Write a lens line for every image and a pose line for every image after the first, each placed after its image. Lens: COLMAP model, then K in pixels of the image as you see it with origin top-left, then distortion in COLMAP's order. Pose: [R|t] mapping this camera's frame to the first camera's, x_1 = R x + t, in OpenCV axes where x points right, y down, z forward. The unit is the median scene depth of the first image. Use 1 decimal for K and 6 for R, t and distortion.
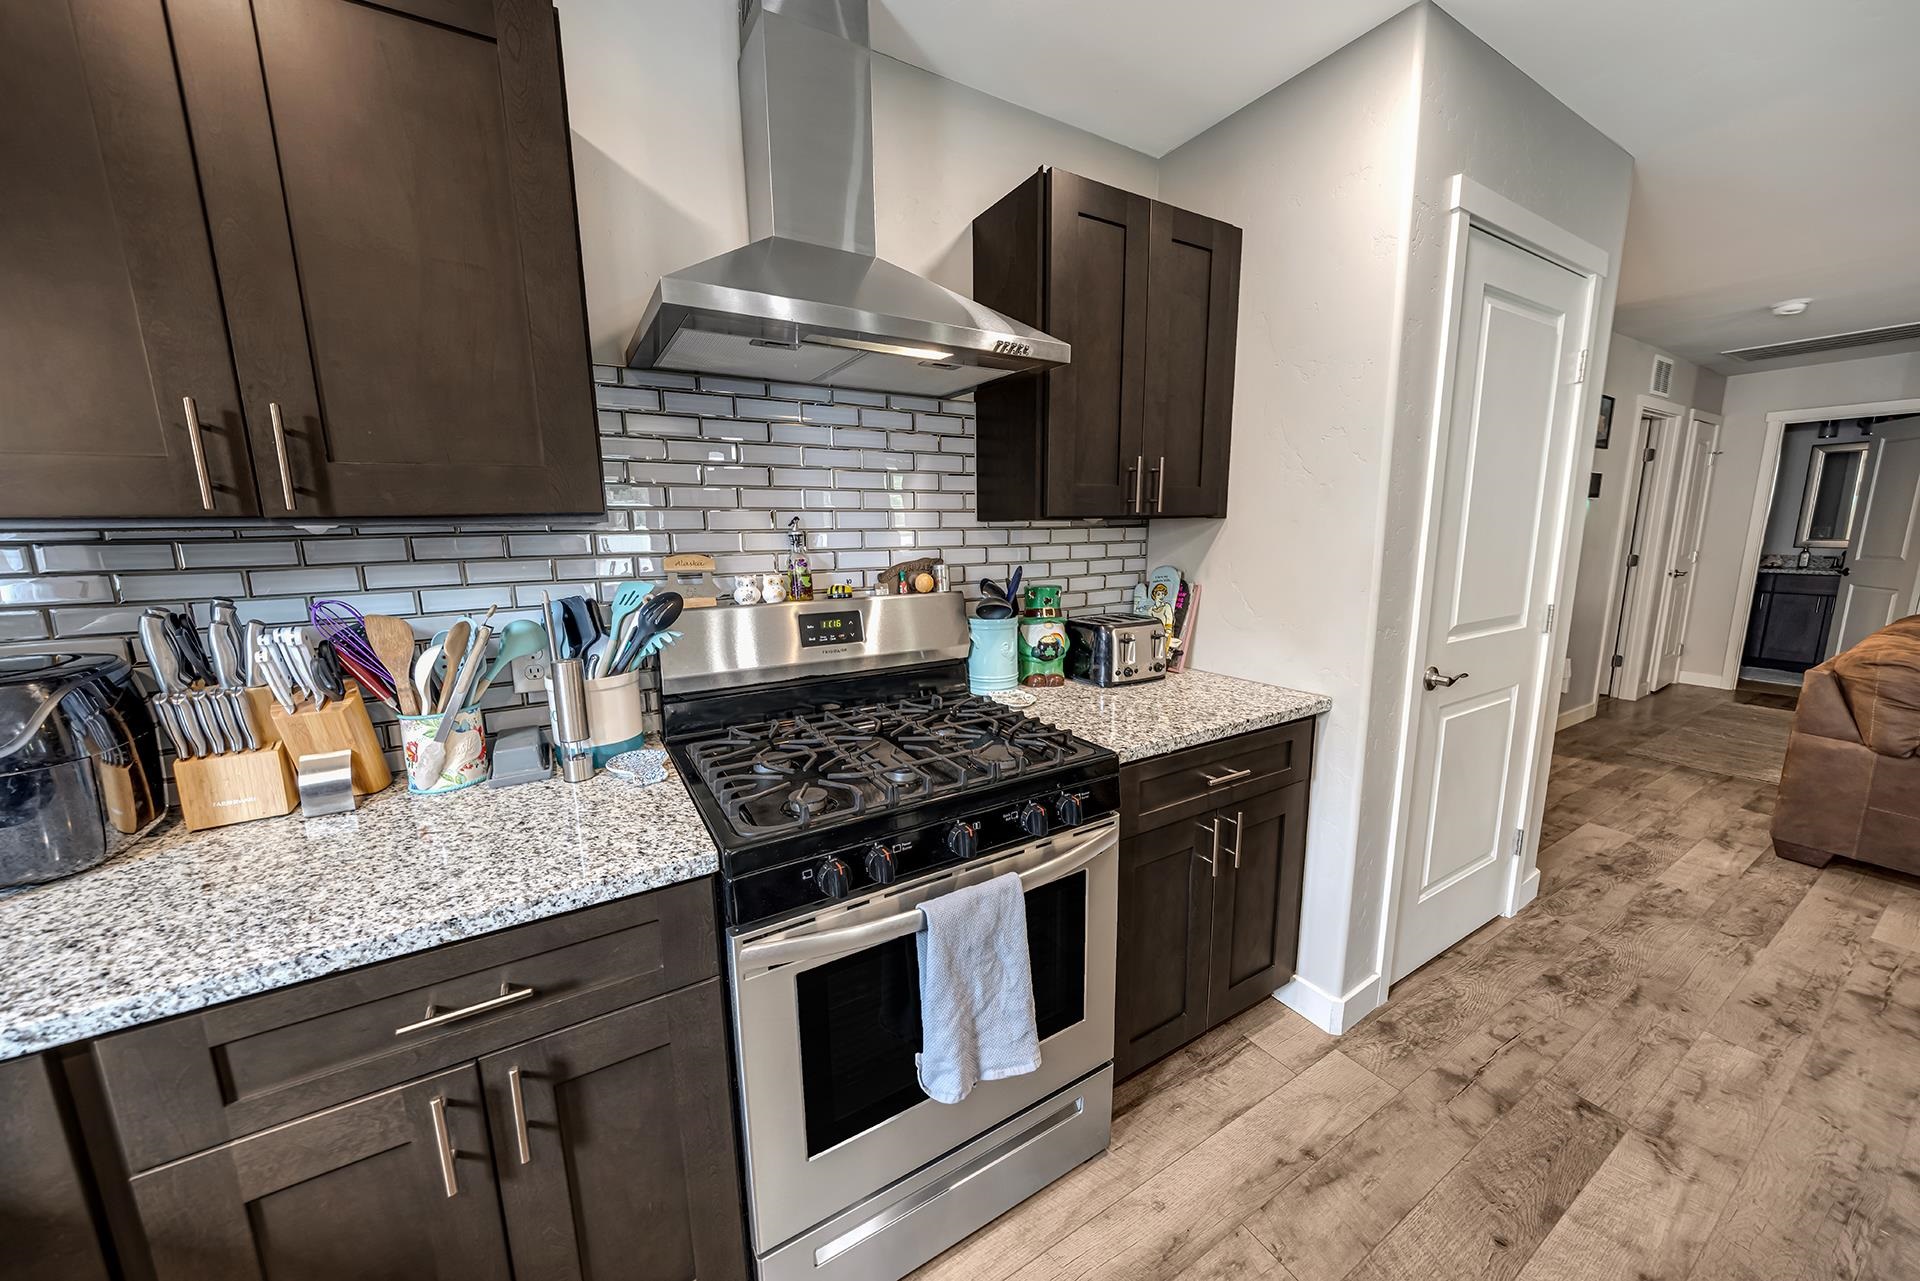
lens RADIAL K [[660.7, 0, 946.0], [0, 660.7, 646.8], [0, 0, 1]] dist [-0.002687, 0.000660]
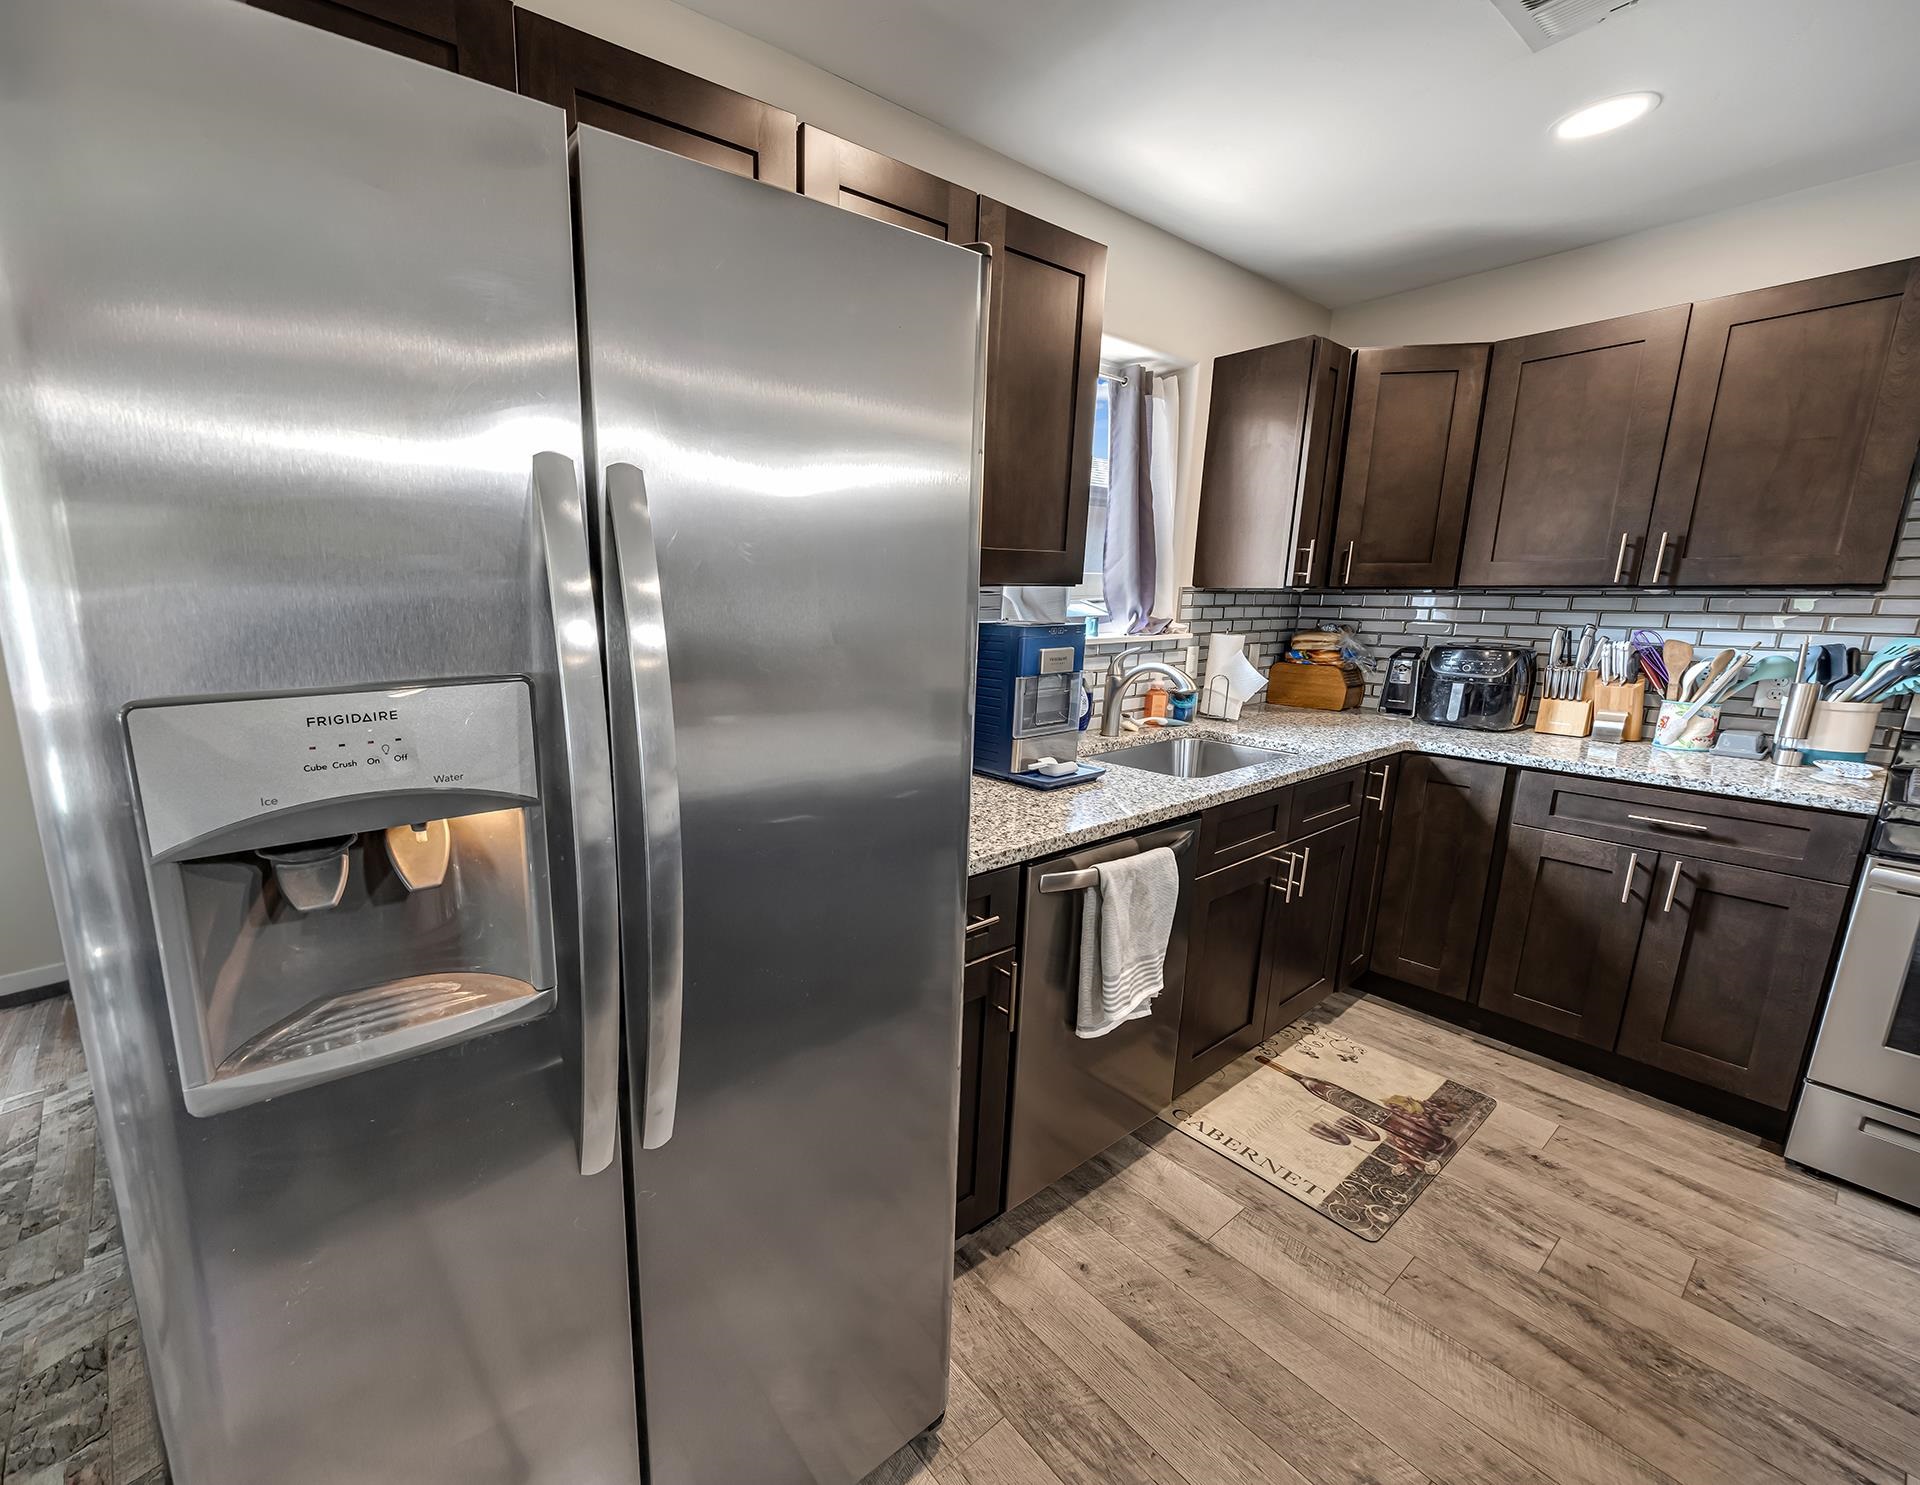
lens RADIAL K [[774.5, 0, 798.4], [0, 774.5, 741.1], [0, 0, 1]] dist [-0.011078, 0.001790]
pose [[0.072349, 0.202435, -0.976619, 0.952113], [-0.184165, 0.965060, 0.186396, 0.241068], [0.980229, 0.166373, 0.107103, -1.366823]]
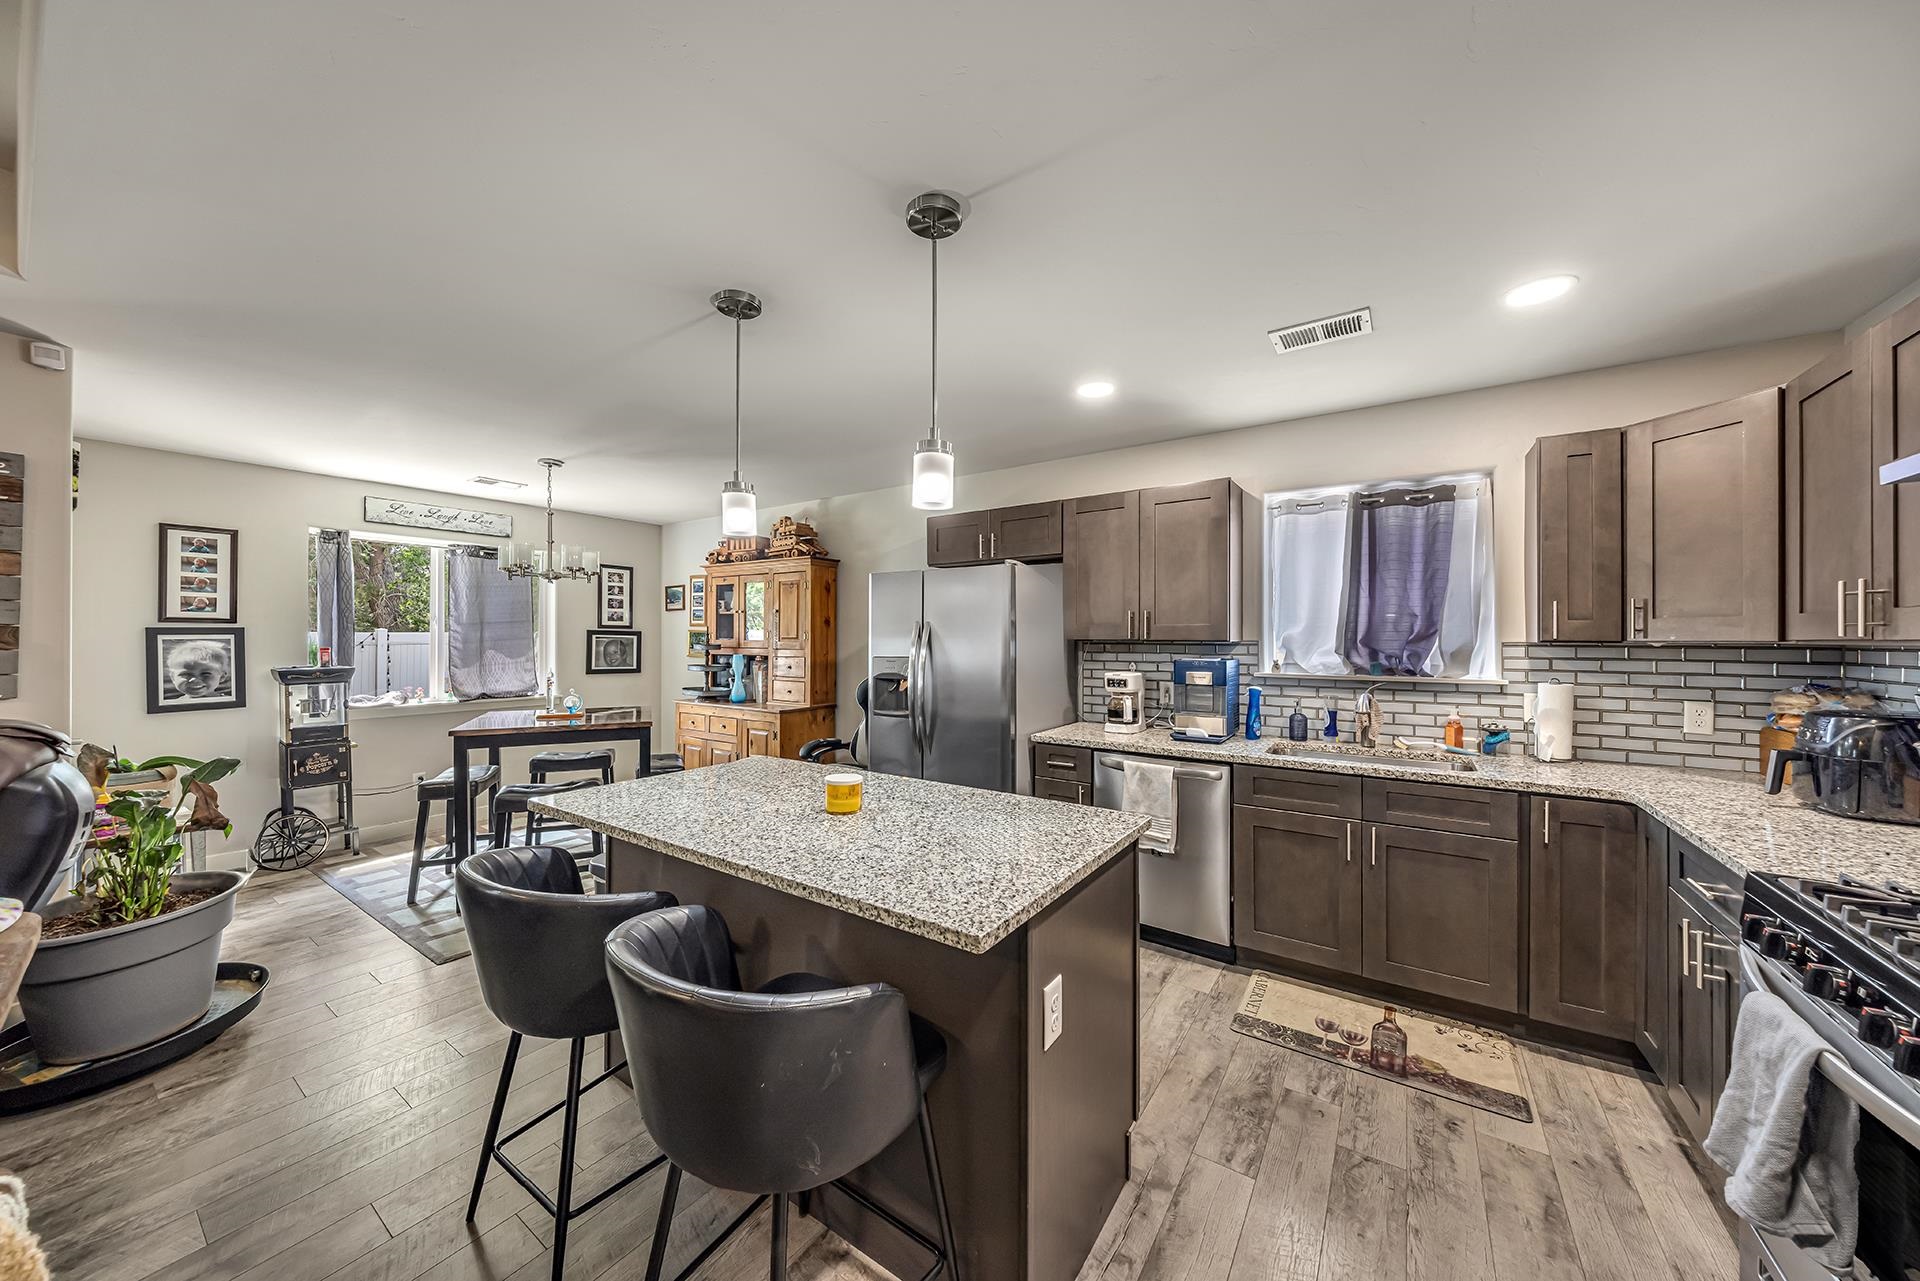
lens RADIAL K [[660.7, 0, 944.2], [0, 660.7, 635.5], [0, 0, 1]] dist [-0.002687, 0.000660]
pose [[-0.906632, 0.008548, -0.421835, 1.428506], [-0.067895, 0.983809, 0.165859, -0.217822], [0.416423, 0.179014, -0.891373, 0.972179]]
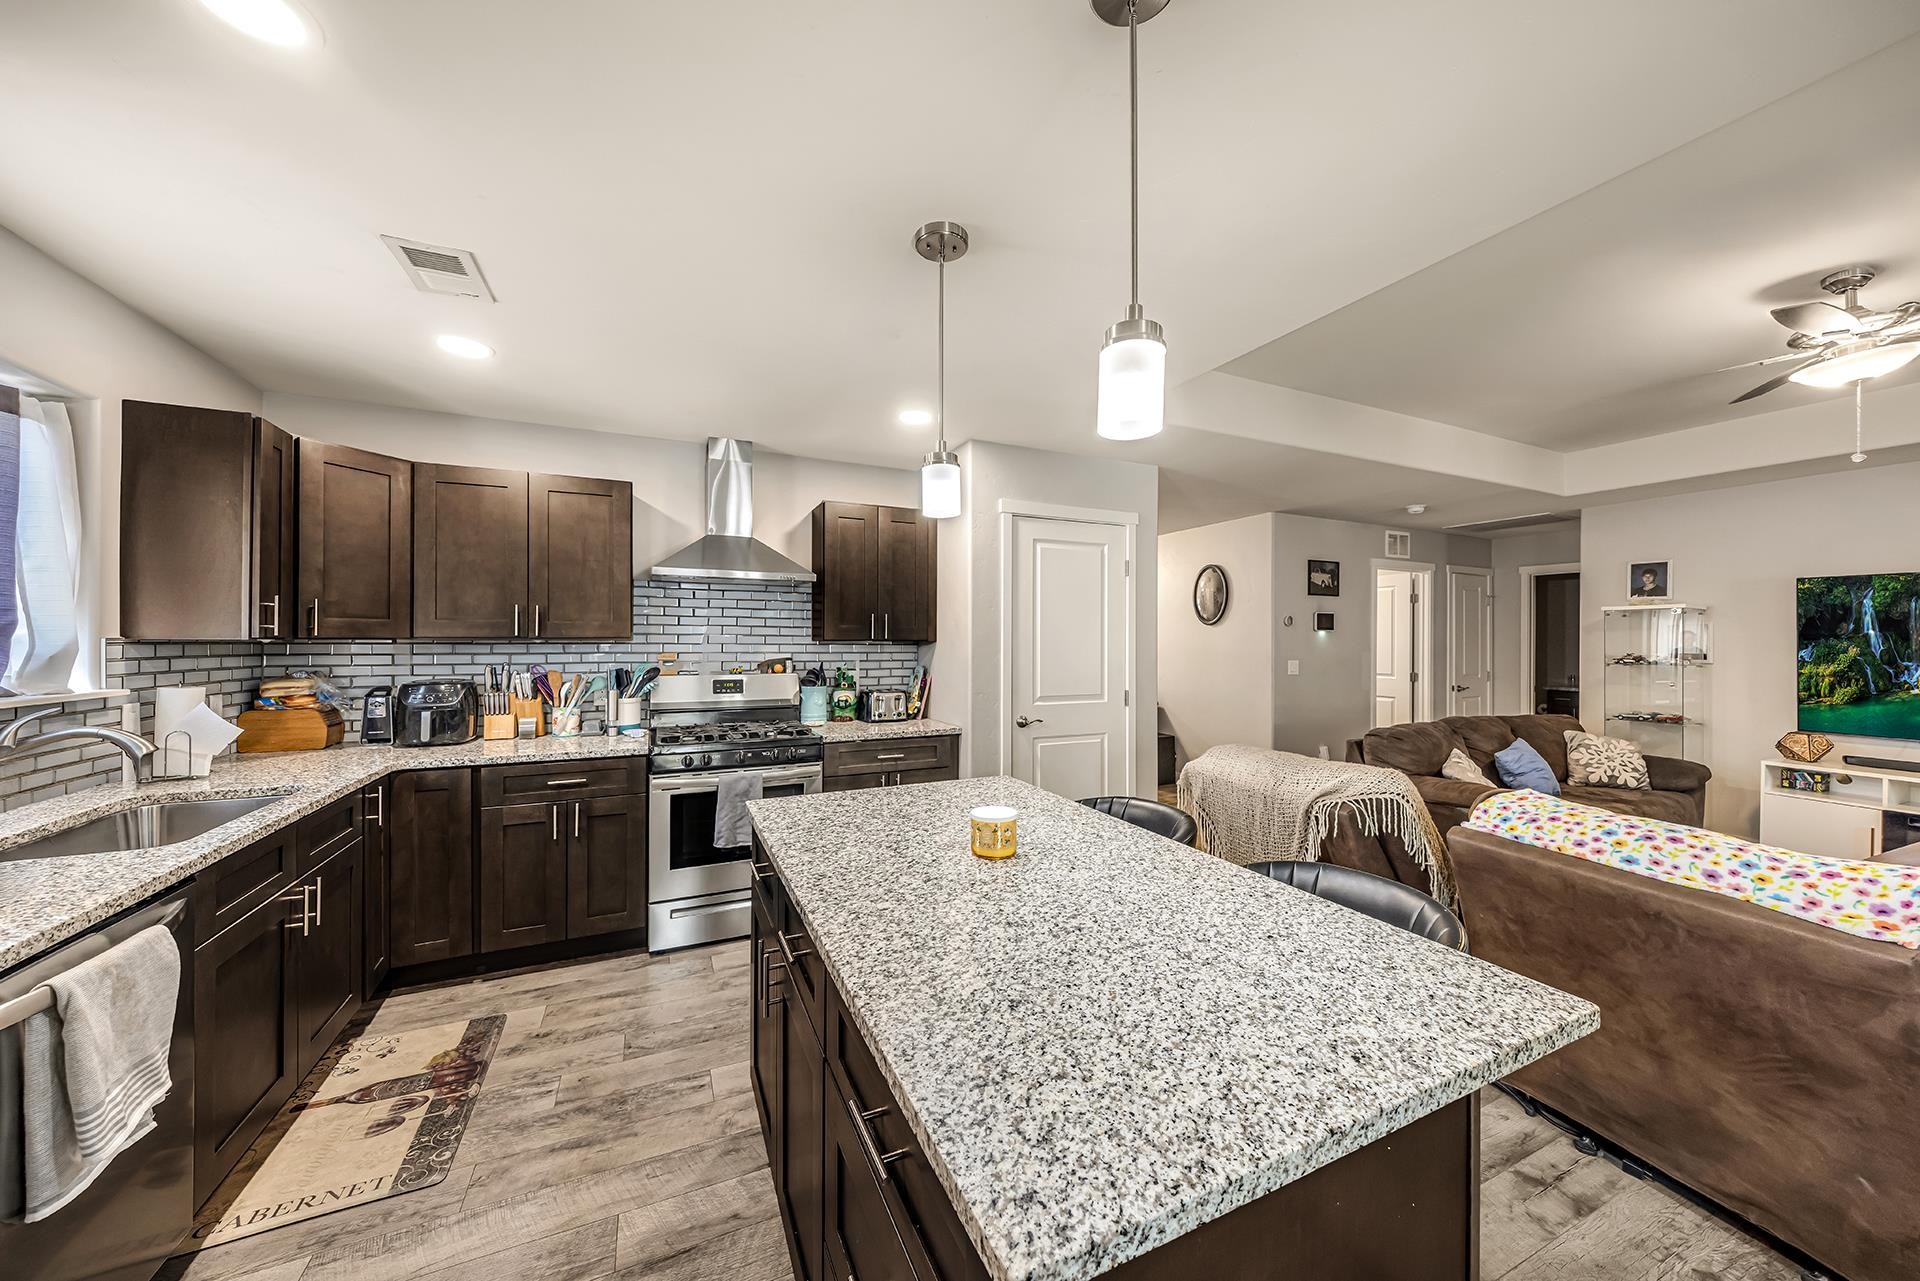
lens RADIAL K [[660.7, 0, 950.7], [0, 660.7, 637.1], [0, 0, 1]] dist [-0.002687, 0.000660]
pose [[0.994602, 0.015258, -0.102639, 1.064953], [-0.033866, 0.982699, -0.182085, 0.250858], [0.098085, 0.184578, 0.977911, -1.532605]]
